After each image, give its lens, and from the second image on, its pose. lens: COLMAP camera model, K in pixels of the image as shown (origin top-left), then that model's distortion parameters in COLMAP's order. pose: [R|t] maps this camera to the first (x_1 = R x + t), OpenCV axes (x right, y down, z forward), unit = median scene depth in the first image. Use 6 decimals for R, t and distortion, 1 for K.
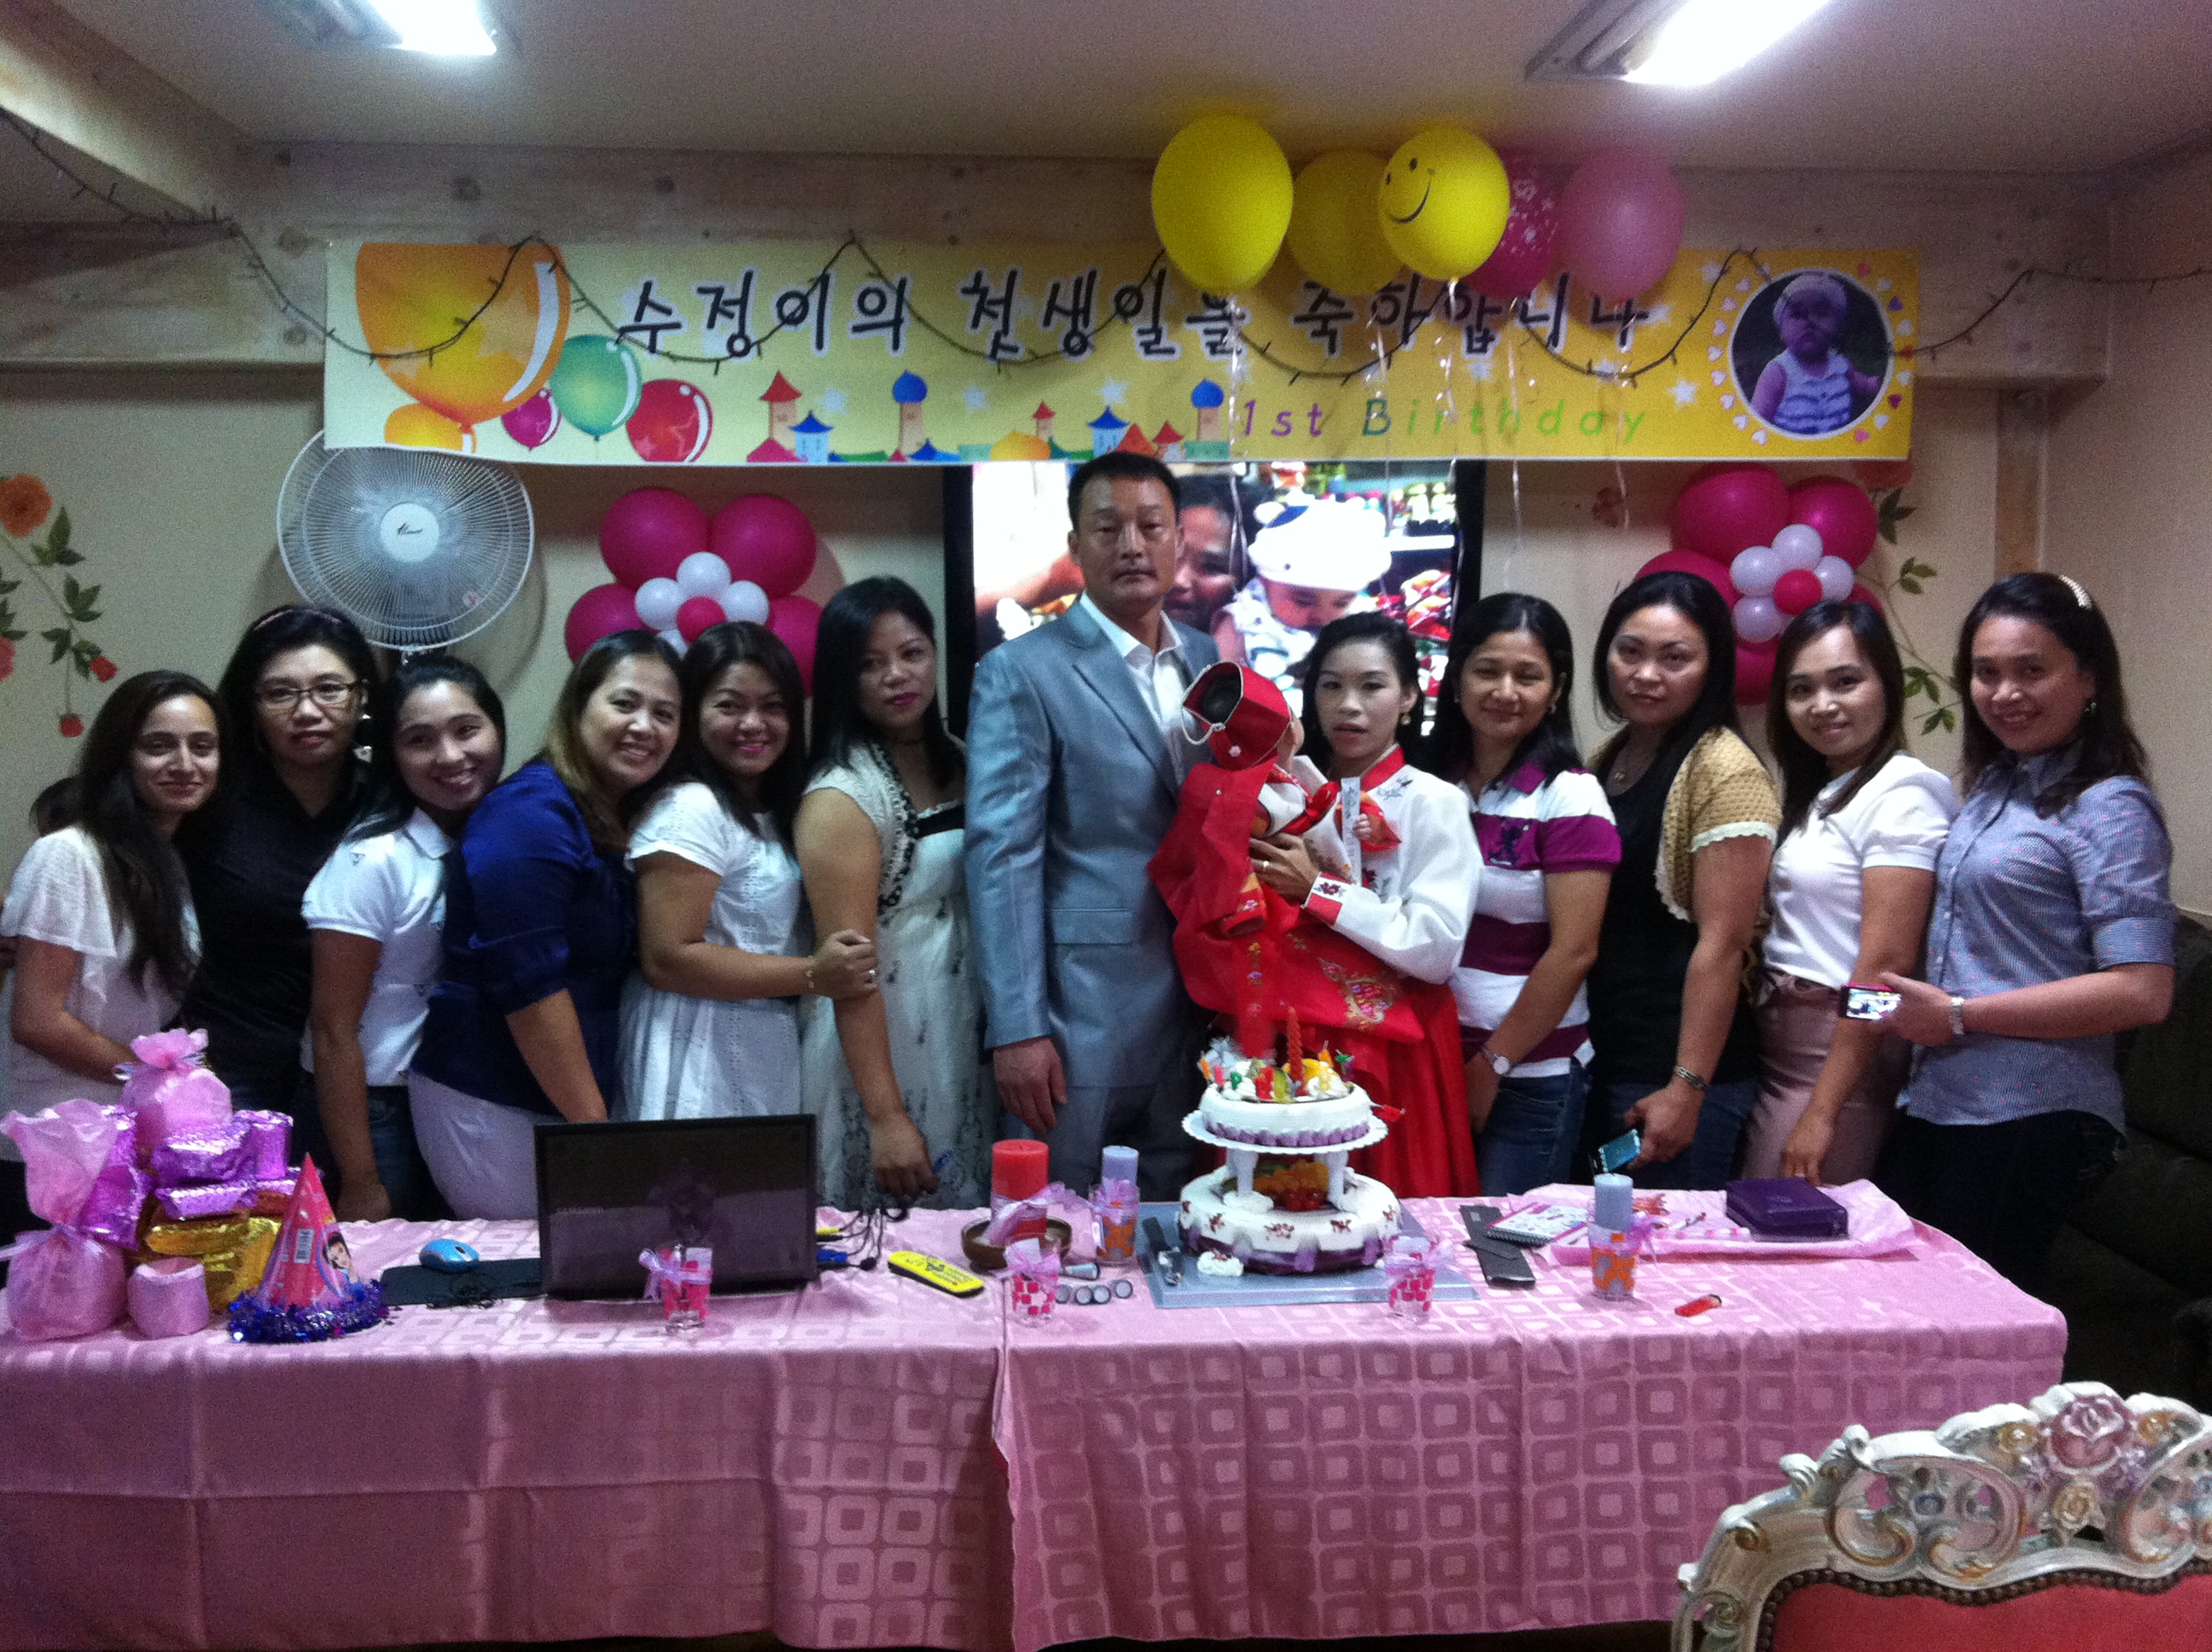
lens RADIAL K [[1809.5, 0, 1106.0], [0, 1809.5, 826.0], [0, 0, 1]] dist [0.102153, -0.311998]
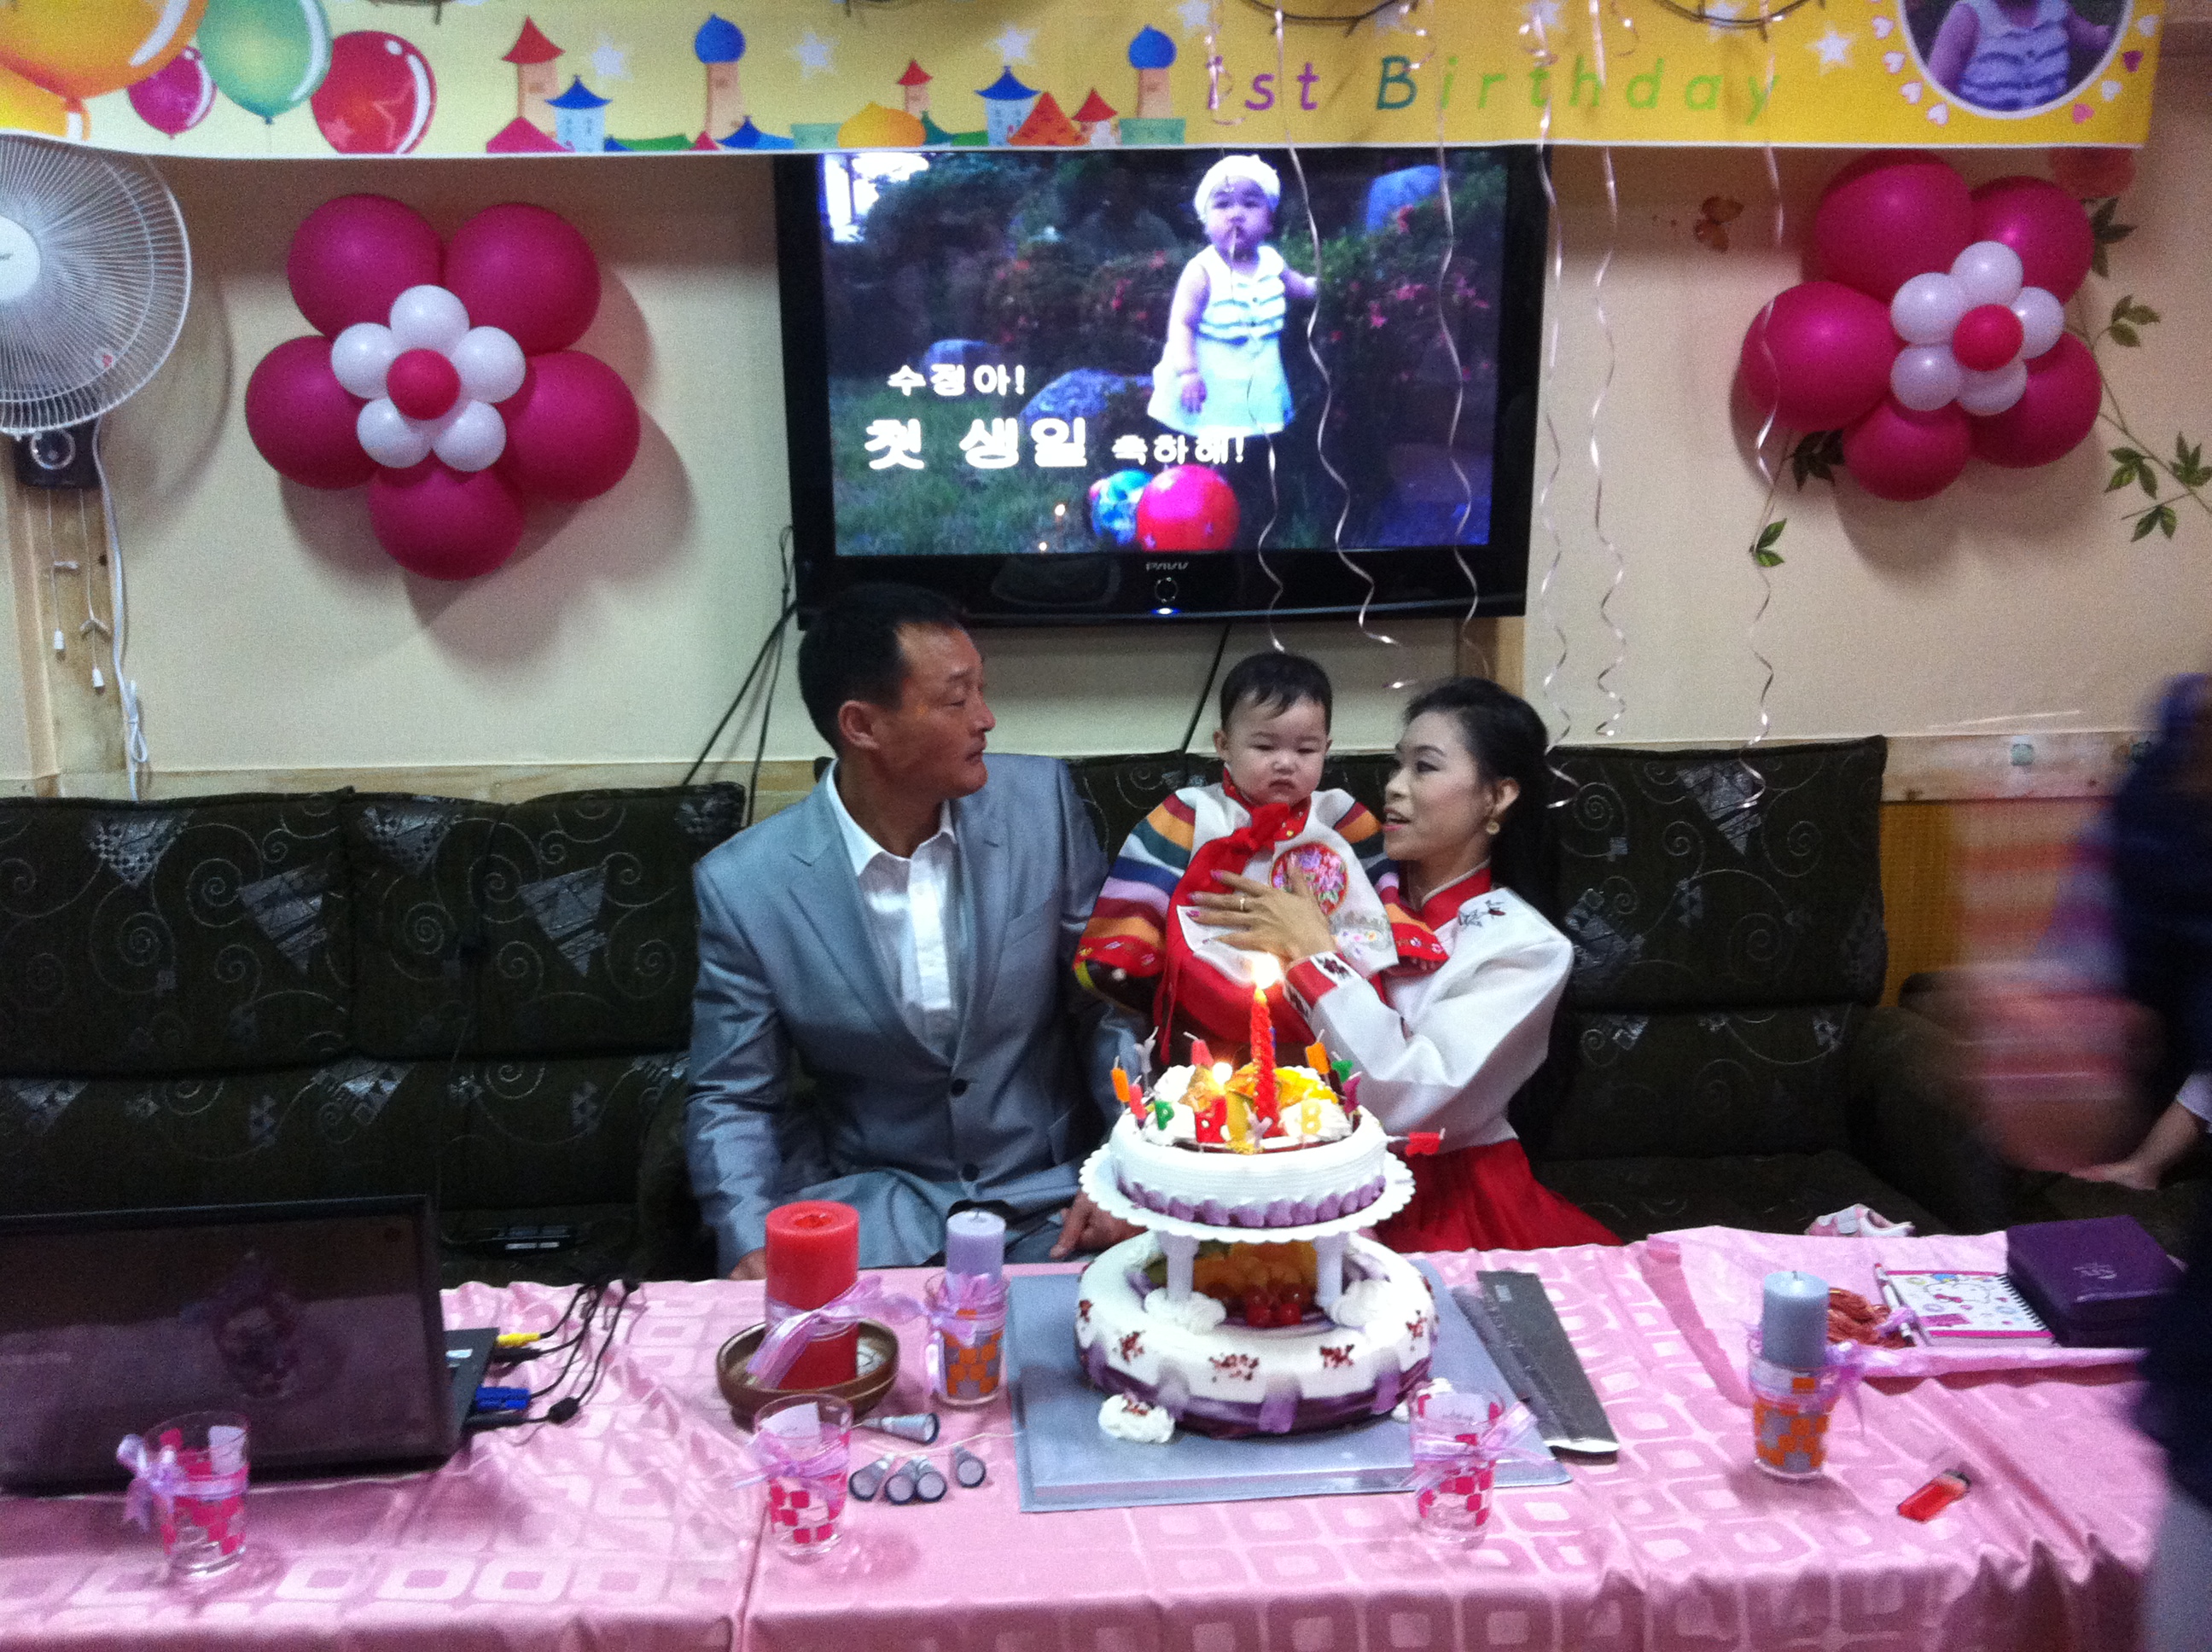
lens RADIAL K [[1971.4, 0, 1116.7], [0, 1971.4, 830.2], [0, 0, 1]] dist [-0.011421, -0.007007]
pose [[0.999907, -0.008362, 0.010792, 0.032170], [0.007414, 0.996342, 0.085129, -0.005173], [-0.011465, -0.085041, 0.996311, 0.232683]]
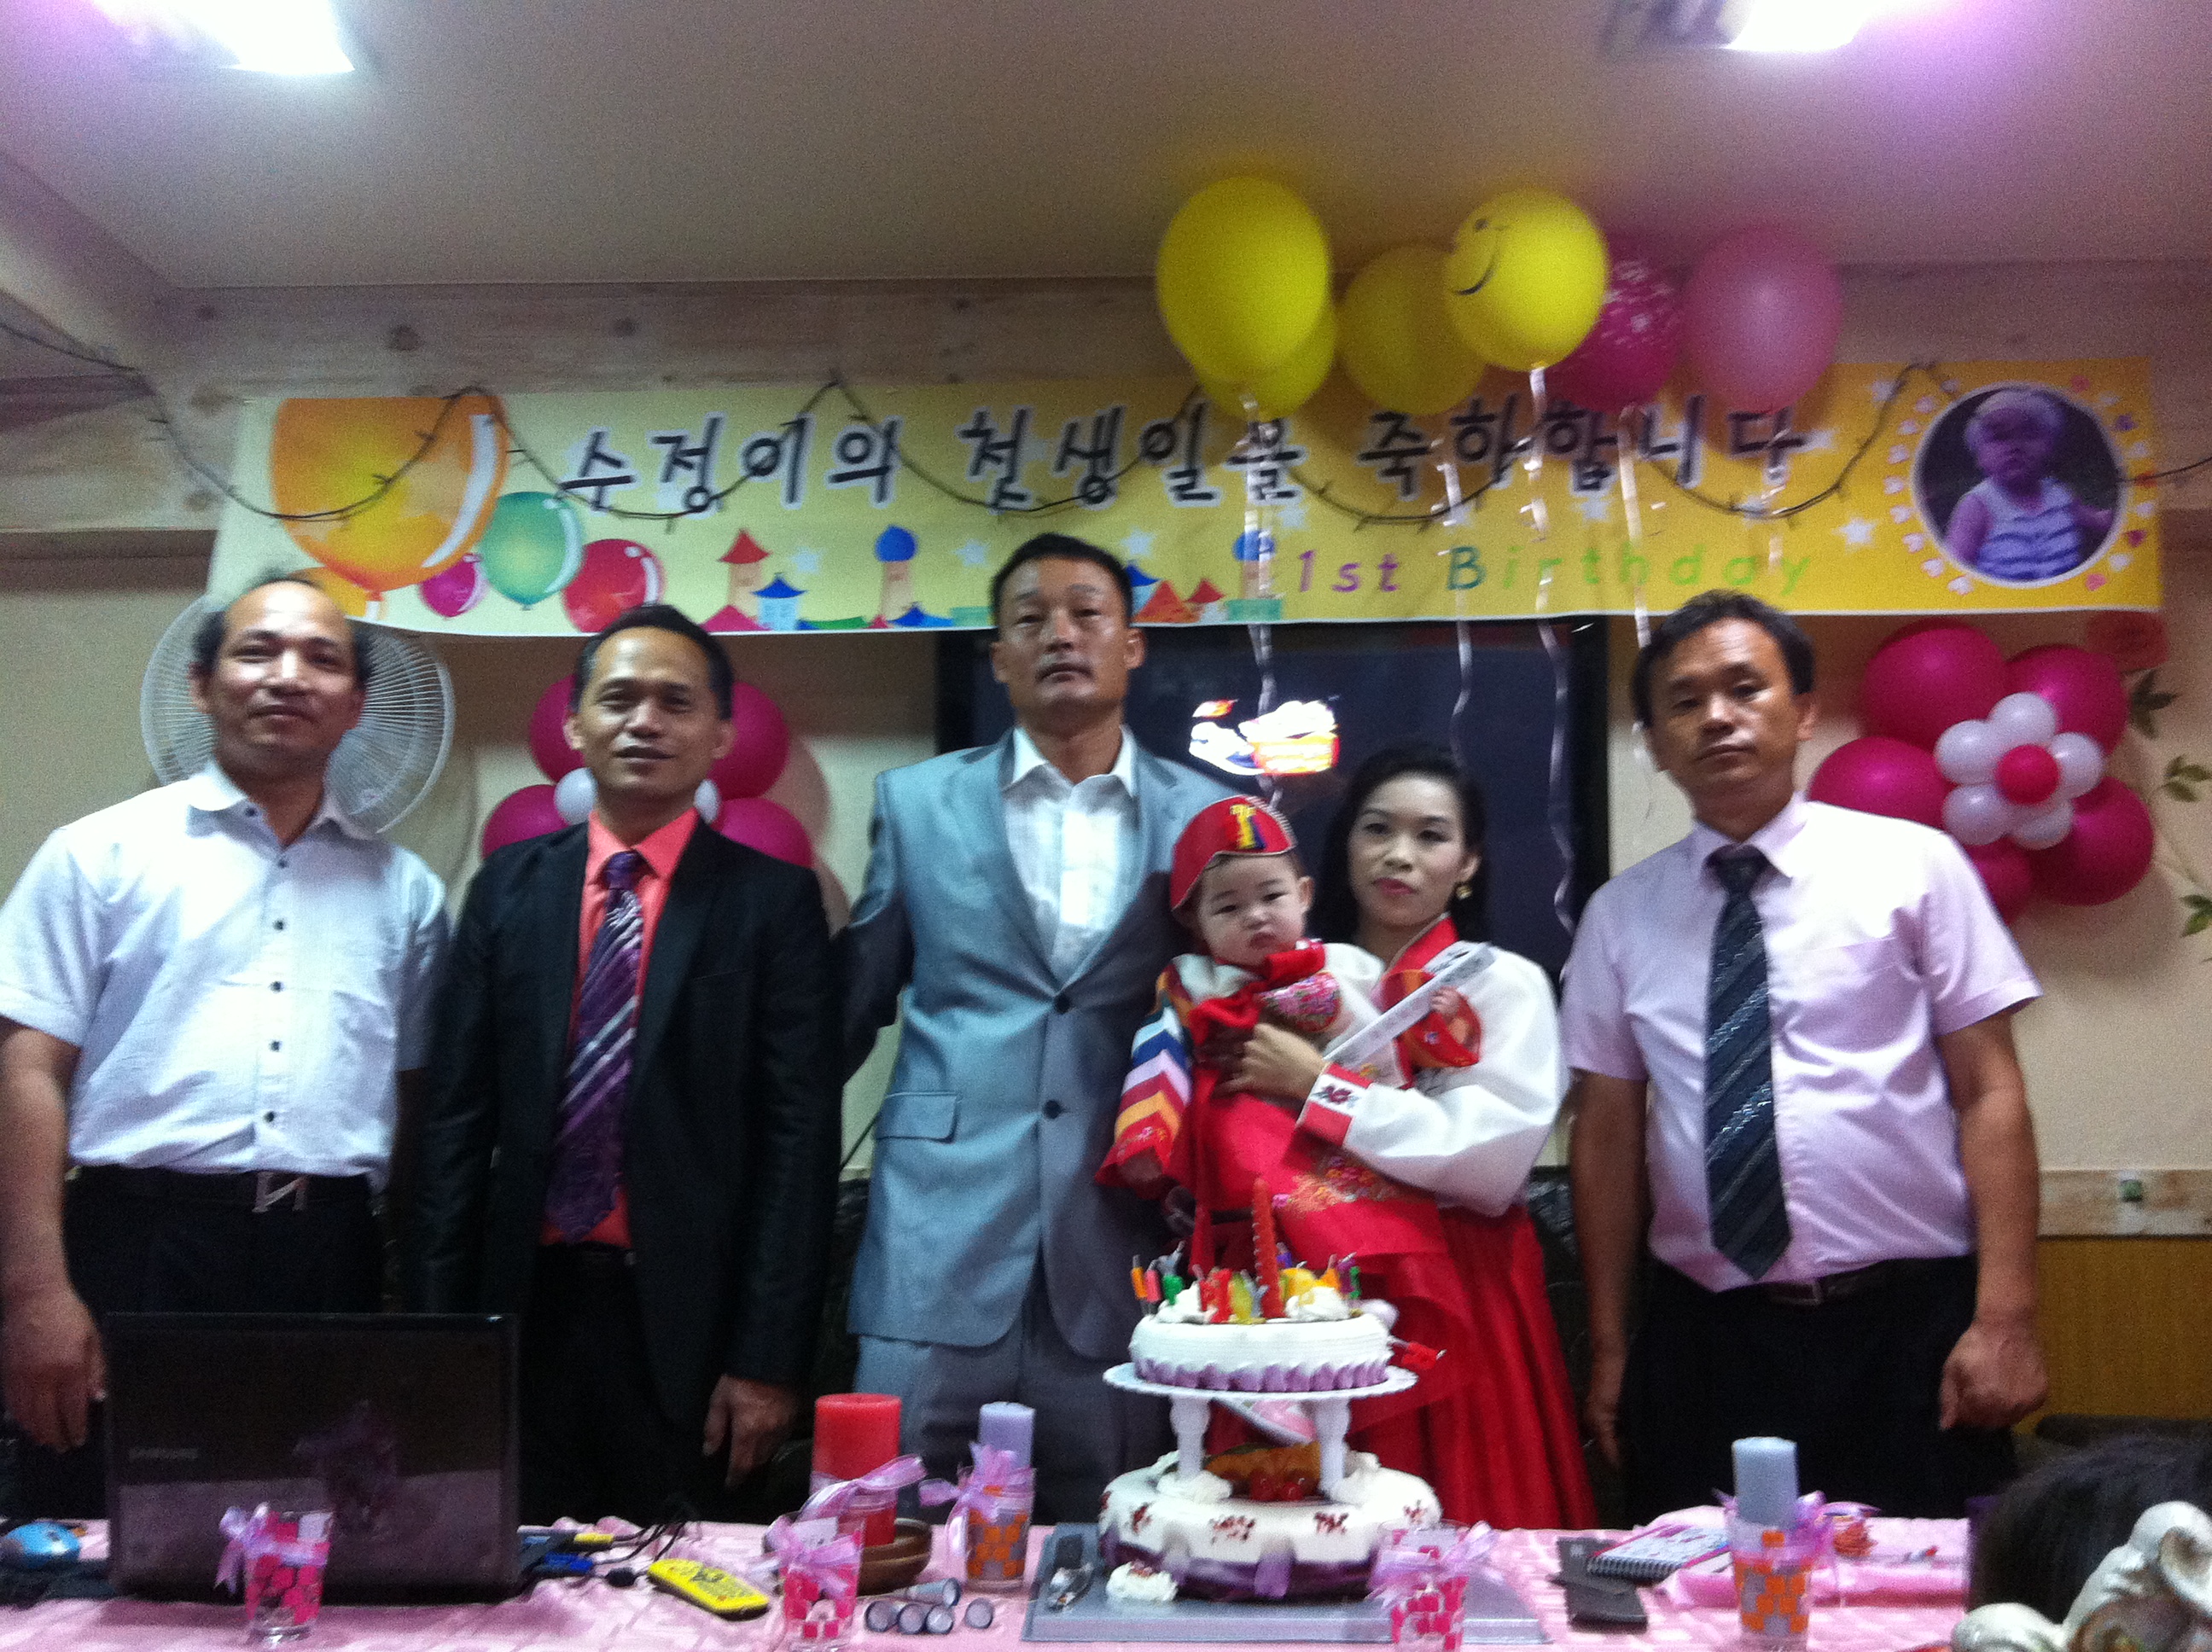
lens RADIAL K [[1917.5, 0, 1111.9], [0, 1917.5, 854.2], [0, 0, 1]] dist [0.082287, -0.203266]
pose [[0.995298, -0.006804, -0.096626, 0.075413], [-0.014173, 0.976565, -0.214756, 0.086997], [0.095823, 0.215116, 0.971876, 0.183634]]
